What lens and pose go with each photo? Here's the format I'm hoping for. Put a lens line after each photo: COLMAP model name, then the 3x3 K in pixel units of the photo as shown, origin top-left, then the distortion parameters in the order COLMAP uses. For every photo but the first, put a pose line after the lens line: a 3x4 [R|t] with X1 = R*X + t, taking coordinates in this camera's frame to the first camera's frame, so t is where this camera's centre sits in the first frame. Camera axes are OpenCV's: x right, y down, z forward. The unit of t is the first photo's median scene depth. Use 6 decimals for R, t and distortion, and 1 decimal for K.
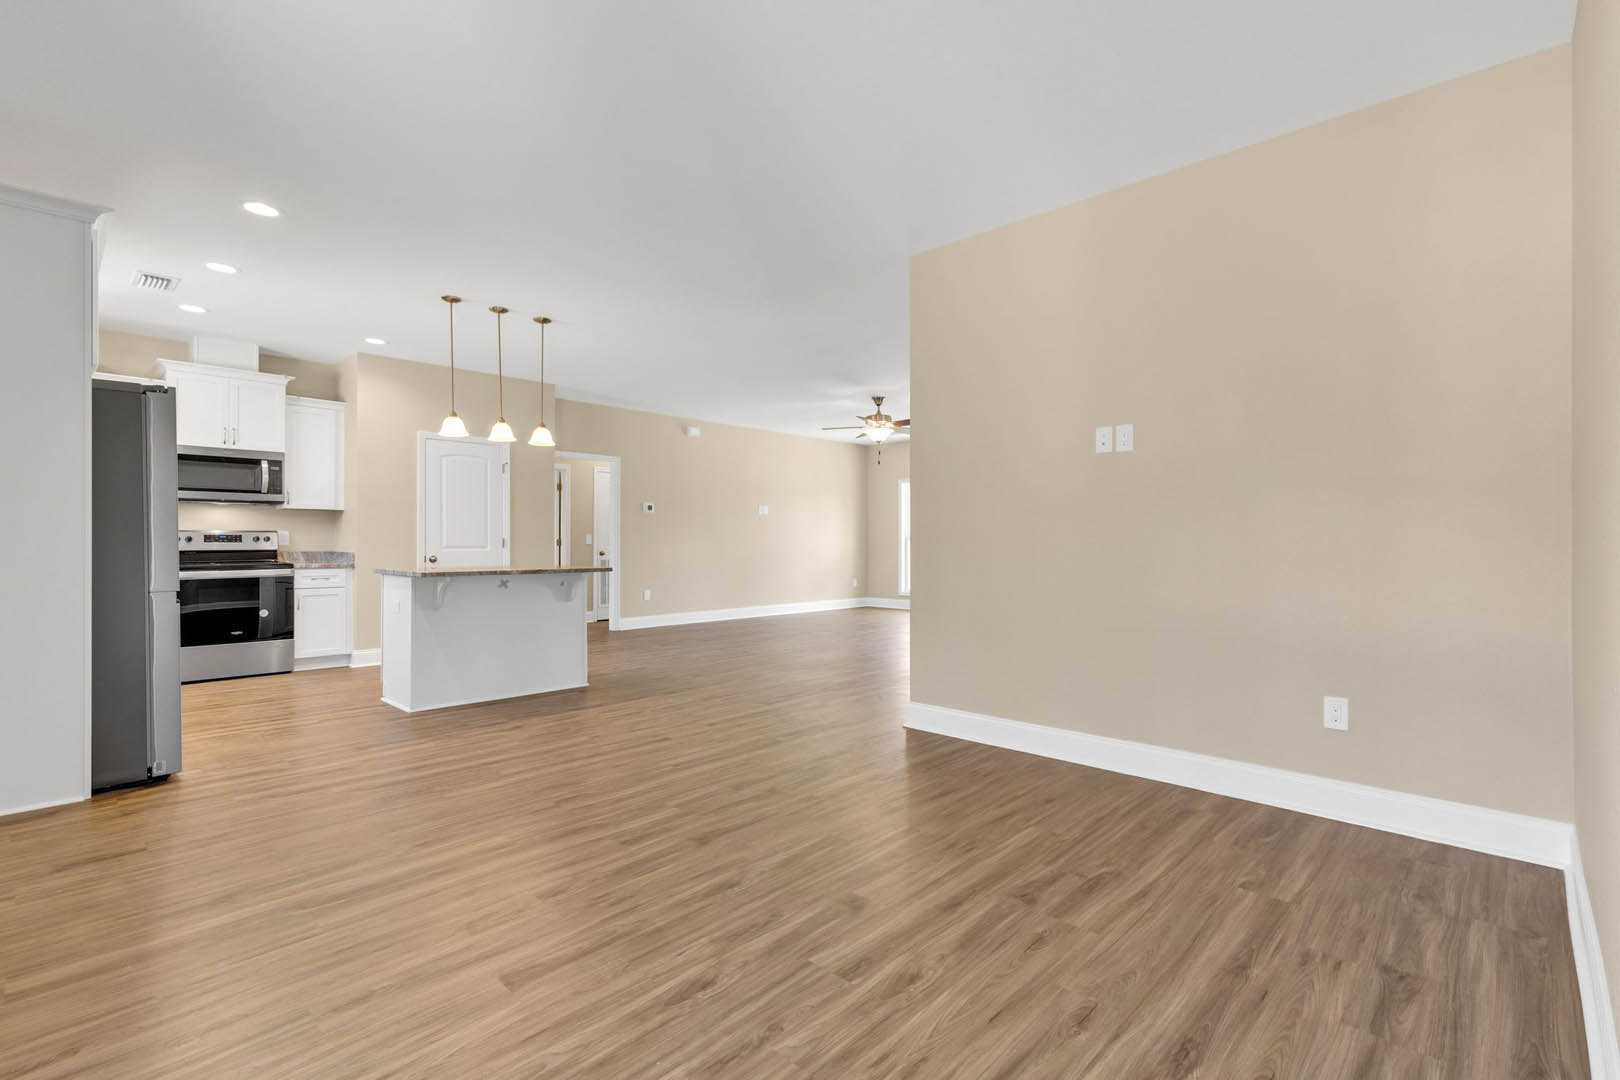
lens RADIAL K [[737.3, 0, 813.4], [0, 737.3, 542.0], [0, 0, 1]] dist [0.000314, 0.000360]
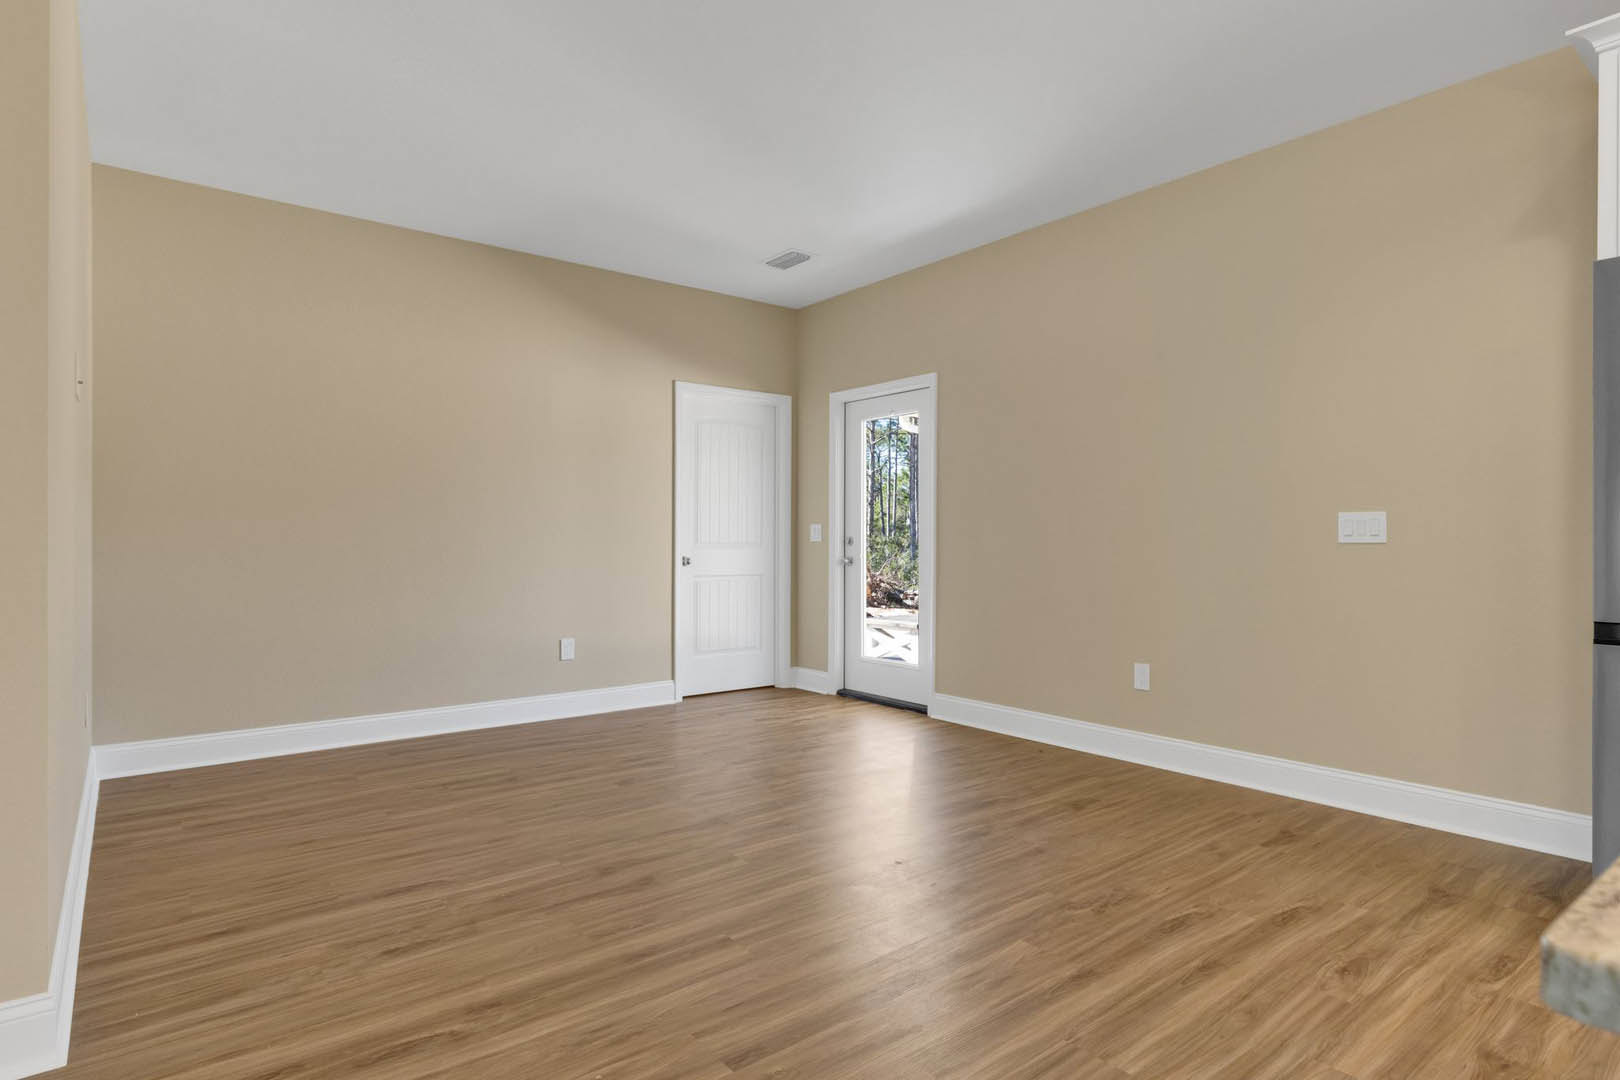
lens RADIAL K [[868.1, 0, 824.0], [0, 868.1, 543.0], [0, 0, 1]] dist [0.002008, -0.000925]
pose [[-0.992269, 0.000496, 0.124103, -0.147728], [0.001006, 0.999991, 0.004048, 0.001090], [-0.124100, 0.004141, -0.992261, 0.710716]]
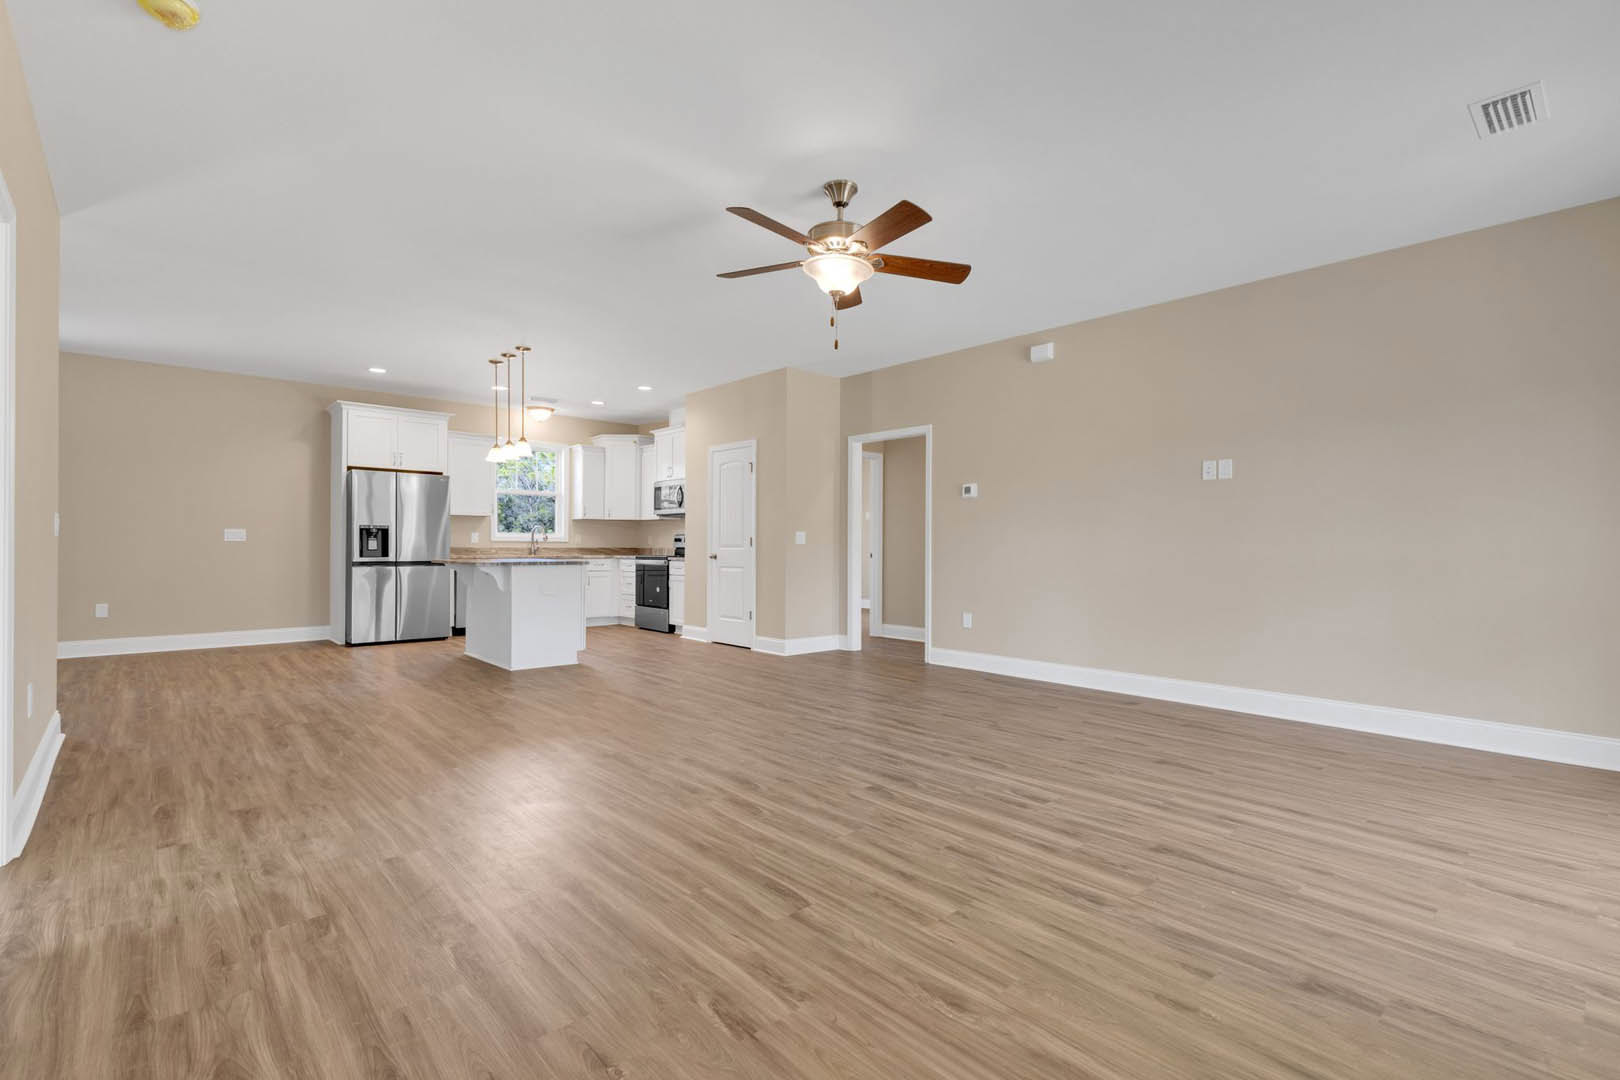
lens RADIAL K [[737.3, 0, 831.9], [0, 737.3, 547.8], [0, 0, 1]] dist [0.000314, 0.000360]
pose [[-0.049229, 0.000804, -0.998787, 0.518998], [-0.004886, 0.999988, 0.001046, 0.006613], [0.998776, 0.004931, -0.049224, 1.041996]]
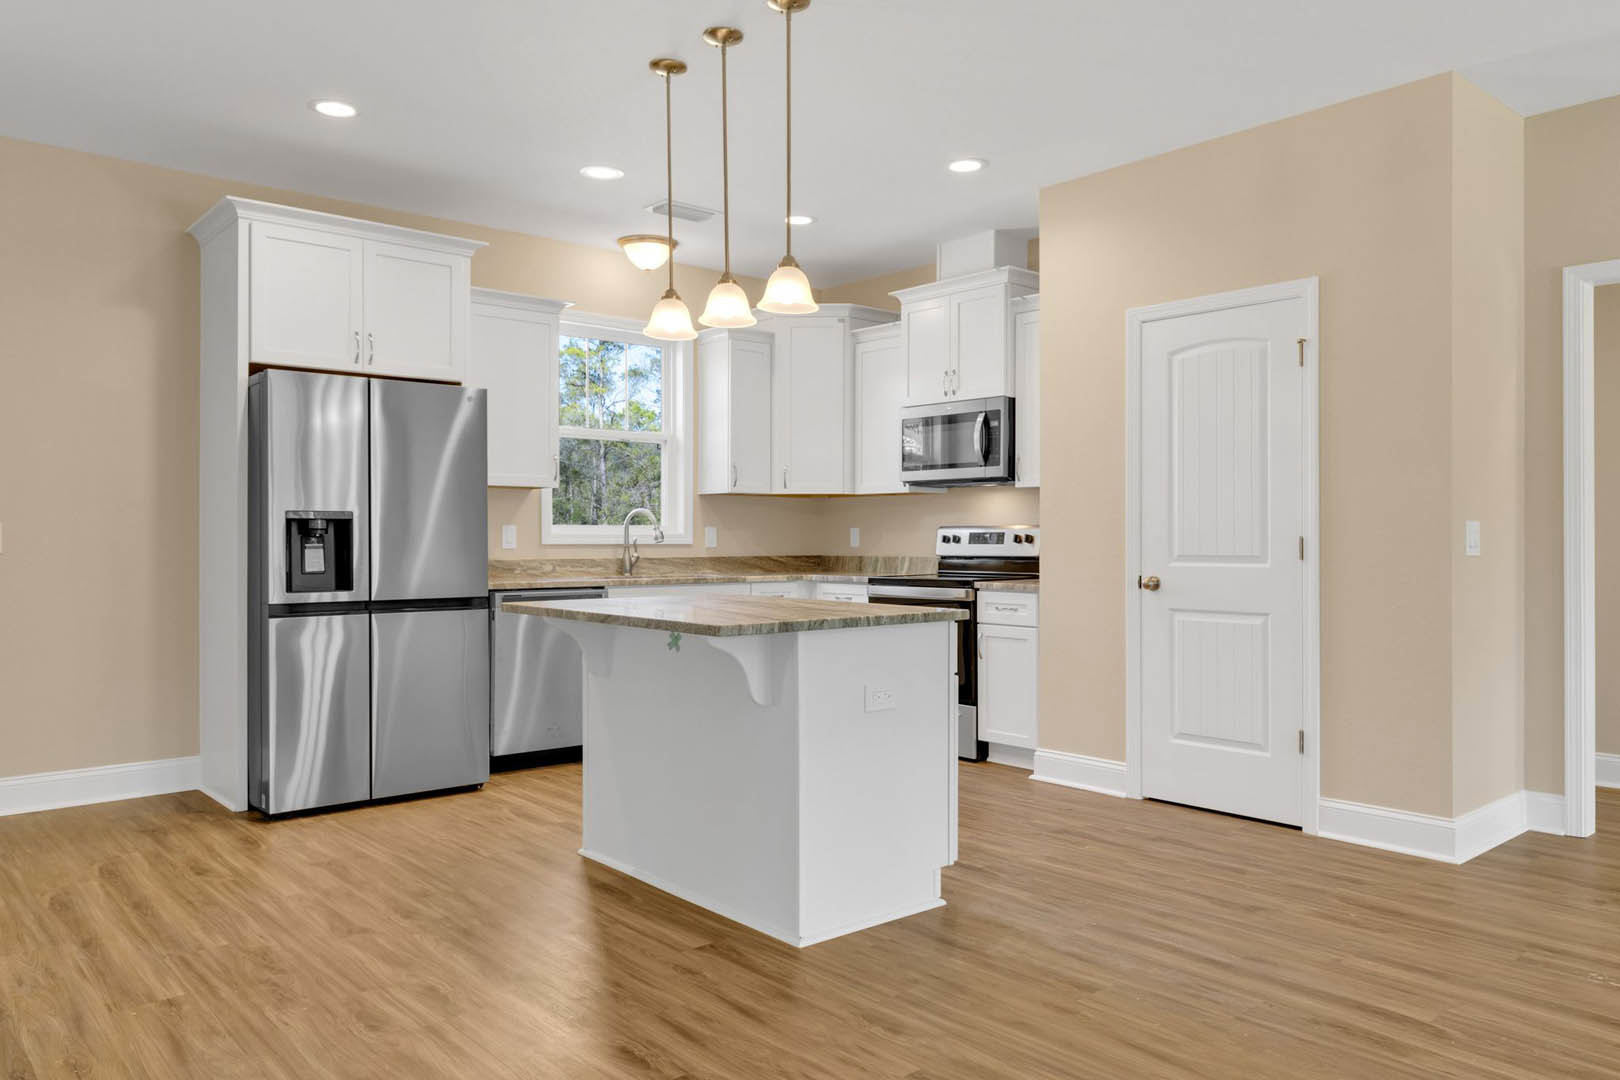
lens RADIAL K [[1154.9, 0, 828.1], [0, 1154.9, 535.8], [0, 0, 1]] dist [0.009427, 0.001703]
pose [[-0.082415, -0.001157, -0.996597, 0.177845], [0.001720, 0.999998, -0.001303, -0.004341], [0.996597, -0.001821, -0.082413, 0.724284]]
